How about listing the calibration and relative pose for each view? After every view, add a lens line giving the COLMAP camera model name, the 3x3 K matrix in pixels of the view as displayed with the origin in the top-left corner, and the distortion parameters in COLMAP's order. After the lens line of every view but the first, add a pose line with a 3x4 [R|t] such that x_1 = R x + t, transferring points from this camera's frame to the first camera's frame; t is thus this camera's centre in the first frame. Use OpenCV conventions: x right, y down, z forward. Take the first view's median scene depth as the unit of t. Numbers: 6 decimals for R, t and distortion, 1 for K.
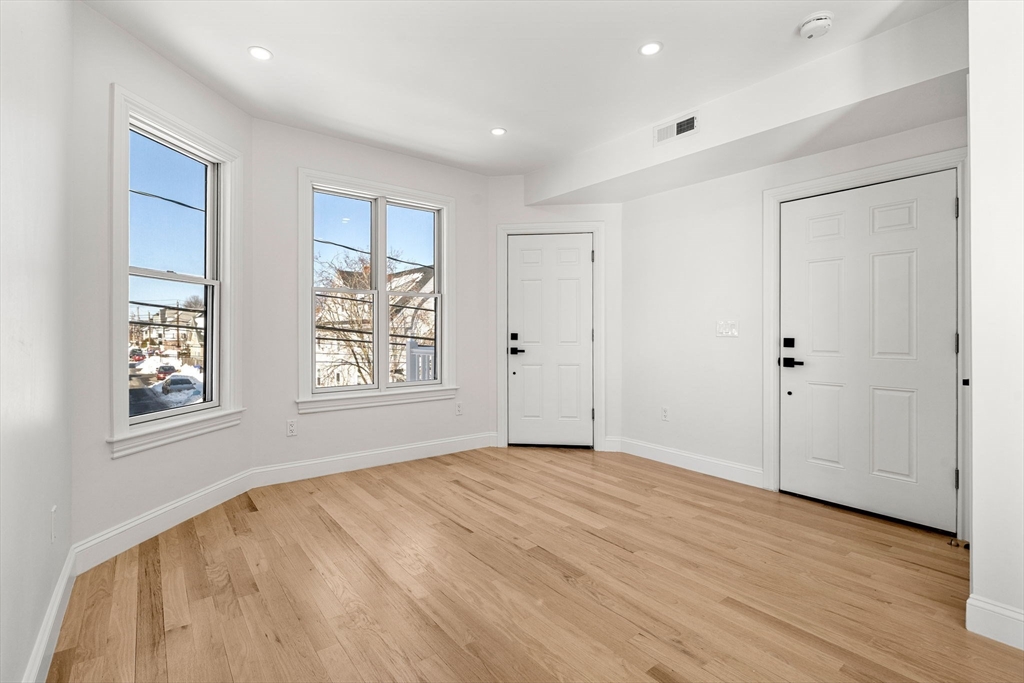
lens RADIAL K [[466.5, 0, 496.6], [0, 466.5, 331.9], [0, 0, 1]] dist [0.003029, -0.000727]
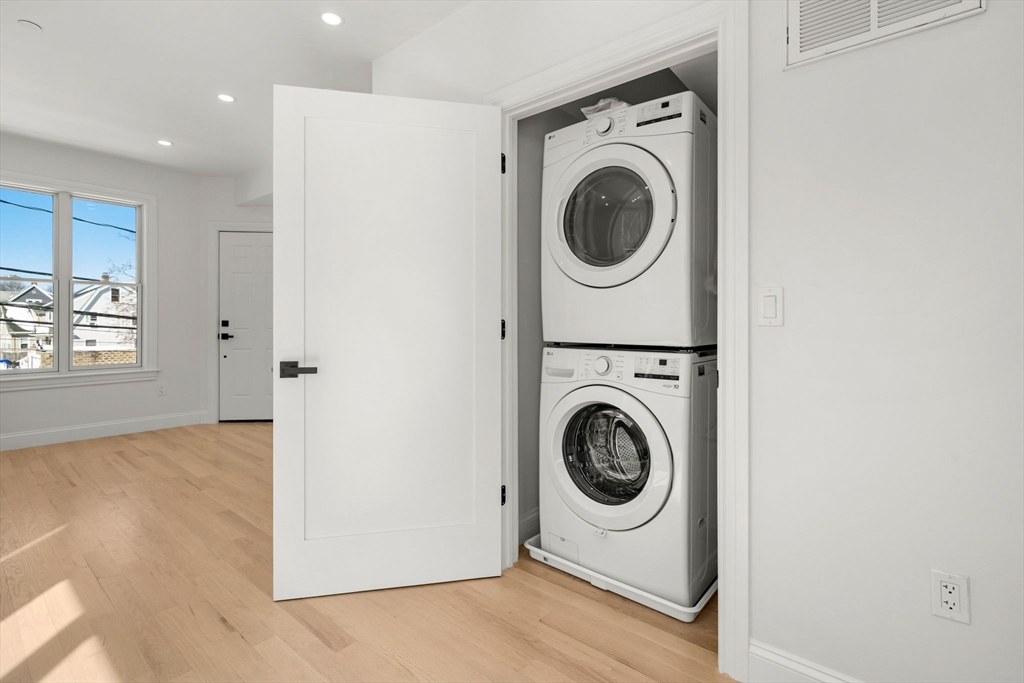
lens RADIAL K [[466.5, 0, 481.6], [0, 466.5, 321.7], [0, 0, 1]] dist [0.003029, -0.000727]
pose [[0.978358, 0.001881, 0.206909, 0.427480], [-0.001197, 0.999993, -0.003428, 0.009417], [-0.206914, 0.003106, 0.978354, -0.223450]]
